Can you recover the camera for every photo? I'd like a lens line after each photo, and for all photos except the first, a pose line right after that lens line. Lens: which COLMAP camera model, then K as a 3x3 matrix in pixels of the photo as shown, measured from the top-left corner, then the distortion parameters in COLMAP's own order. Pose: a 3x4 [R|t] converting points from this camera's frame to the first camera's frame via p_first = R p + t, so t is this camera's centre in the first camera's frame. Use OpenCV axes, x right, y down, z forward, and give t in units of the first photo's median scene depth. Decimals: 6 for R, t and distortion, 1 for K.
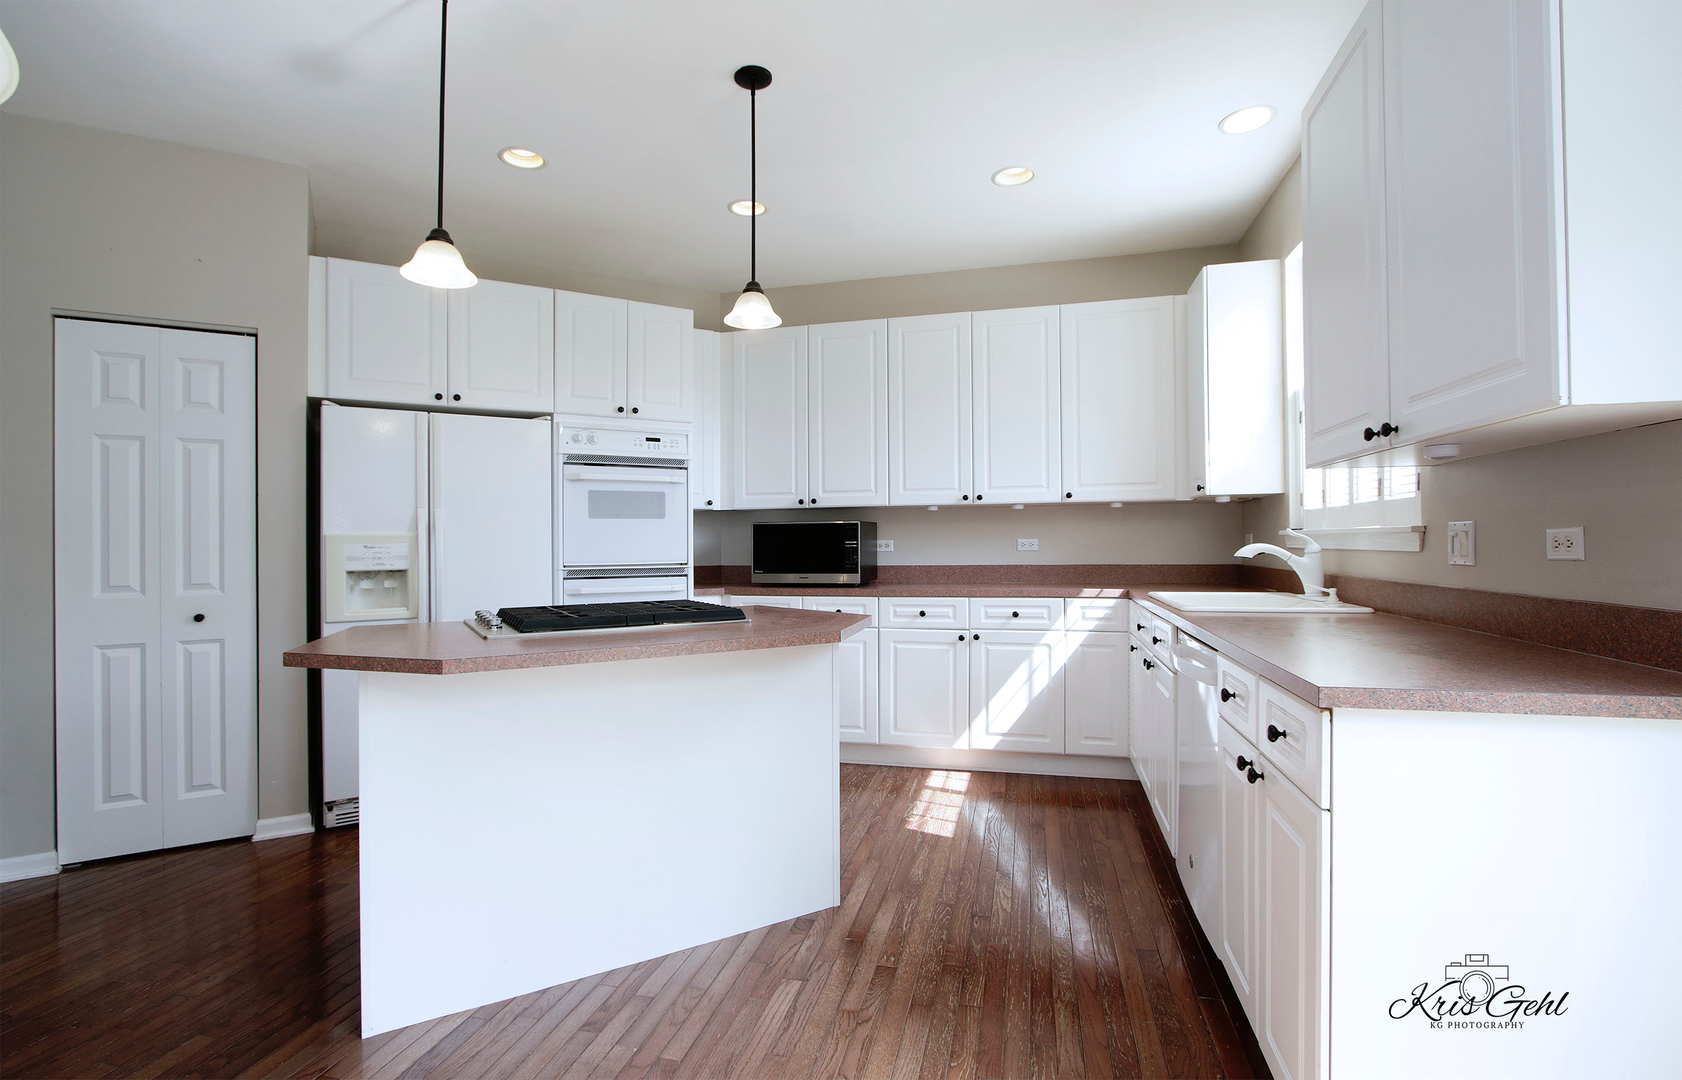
lens RADIAL K [[781.9, 0, 797.4], [0, 781.9, 530.6], [0, 0, 1]] dist [0.000456, 0.000068]
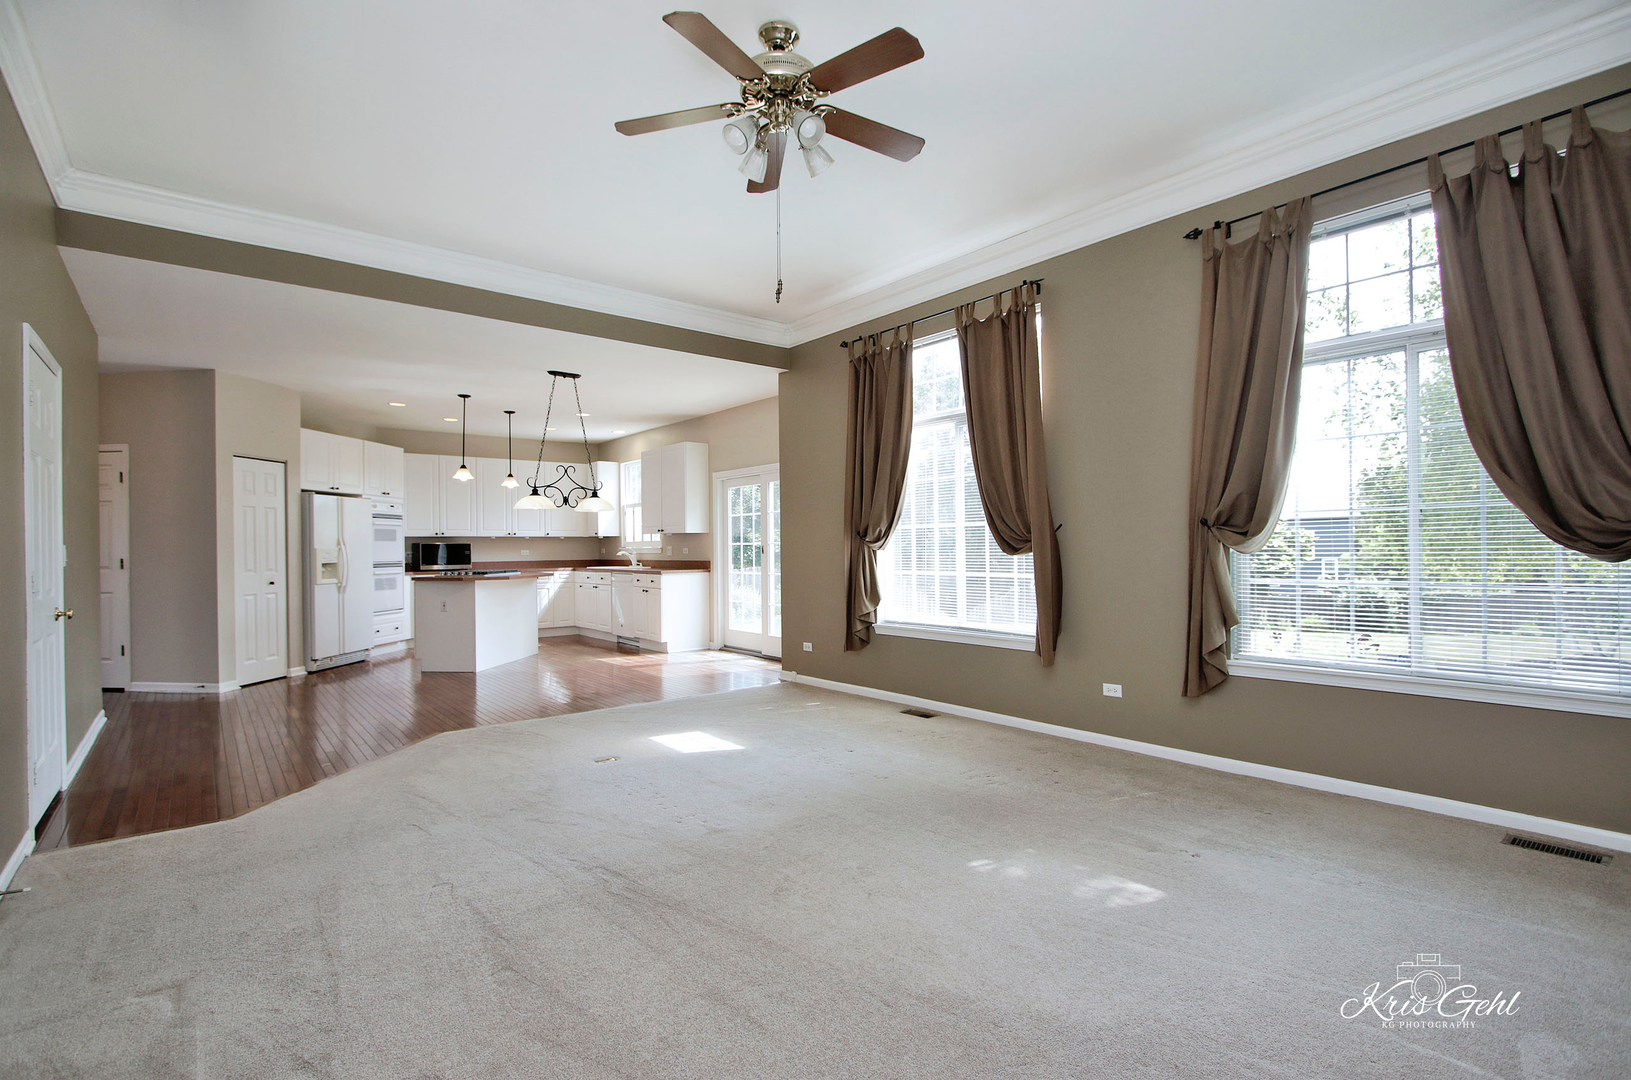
lens RADIAL K [[779.0, 0, 811.4], [0, 779.0, 545.9], [0, 0, 1]] dist [-0.004282, -0.000358]
pose [[0.576101, 0.006653, 0.817351, -1.414247], [-0.007521, 0.999968, -0.002838, -0.005329], [-0.817344, -0.004512, 0.576132, -1.368259]]
